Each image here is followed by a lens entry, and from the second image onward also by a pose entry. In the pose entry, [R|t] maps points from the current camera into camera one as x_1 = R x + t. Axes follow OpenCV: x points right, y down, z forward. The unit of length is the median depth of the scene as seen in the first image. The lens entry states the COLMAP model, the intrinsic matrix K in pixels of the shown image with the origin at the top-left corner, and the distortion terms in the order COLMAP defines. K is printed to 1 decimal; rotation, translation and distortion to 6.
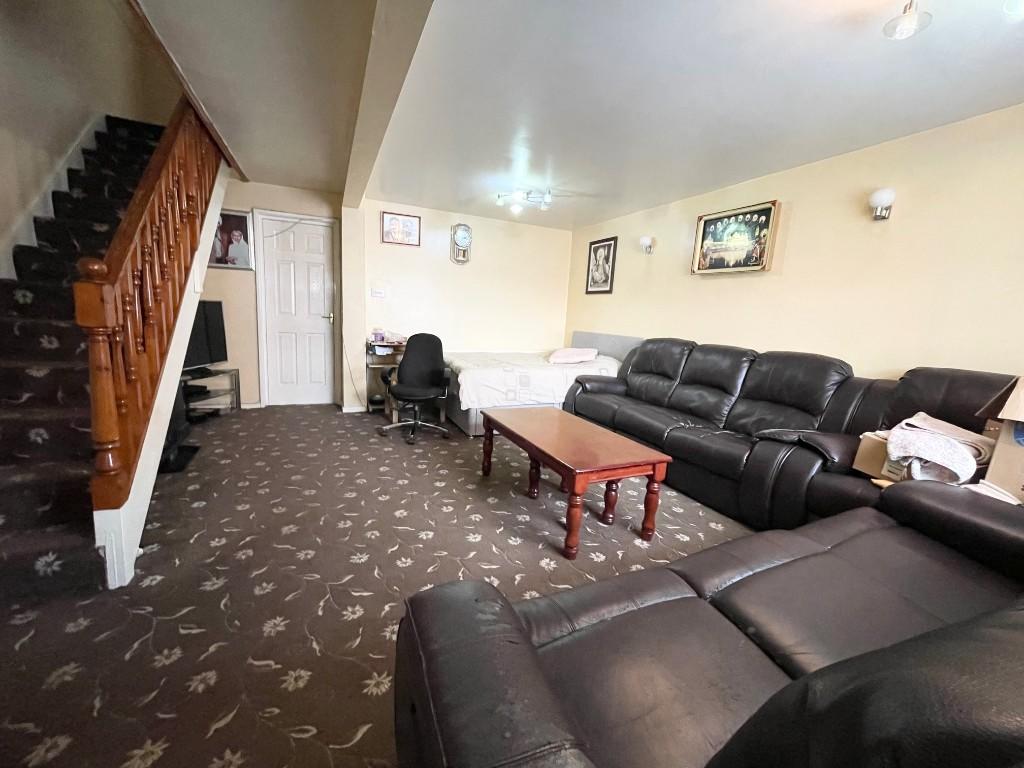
lens RADIAL K [[413.2, 0, 507.2], [0, 413.2, 382.3], [0, 0, 1]] dist [-0.004679, 0.000092]
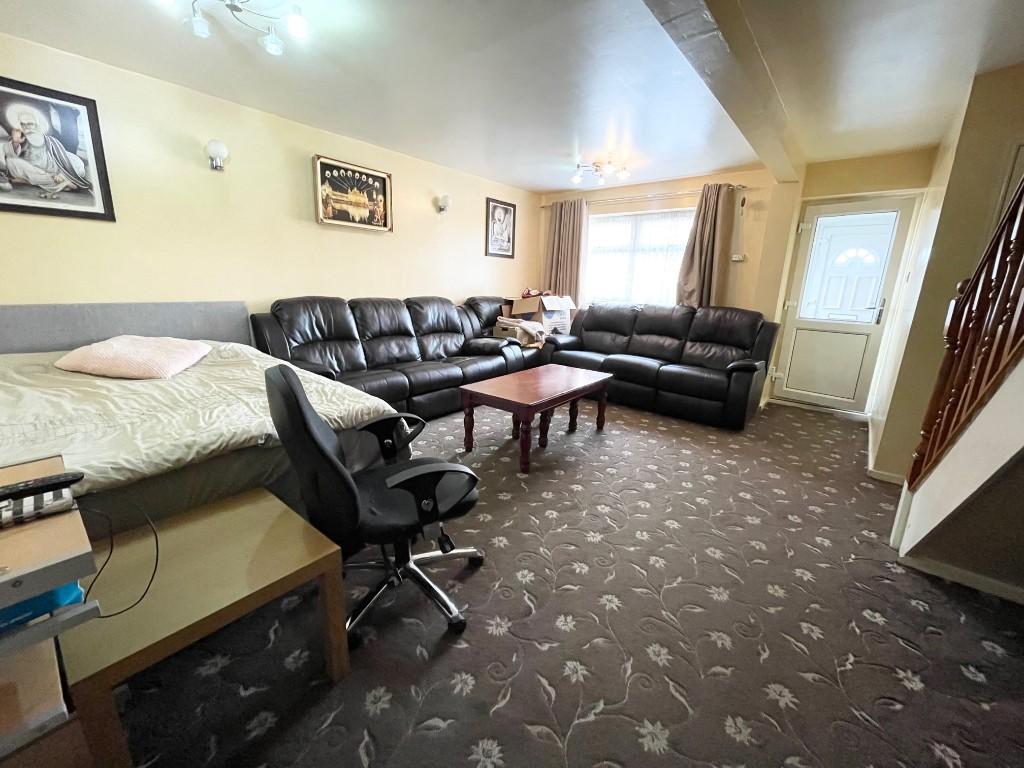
lens RADIAL K [[413.2, 0, 505.5], [0, 413.2, 377.8], [0, 0, 1]] dist [-0.004679, 0.000092]
pose [[-0.437401, -0.281589, 0.854042, -0.648747], [0.084953, 0.932523, 0.350975, -0.249249], [-0.895245, 0.226070, -0.383965, 1.168215]]
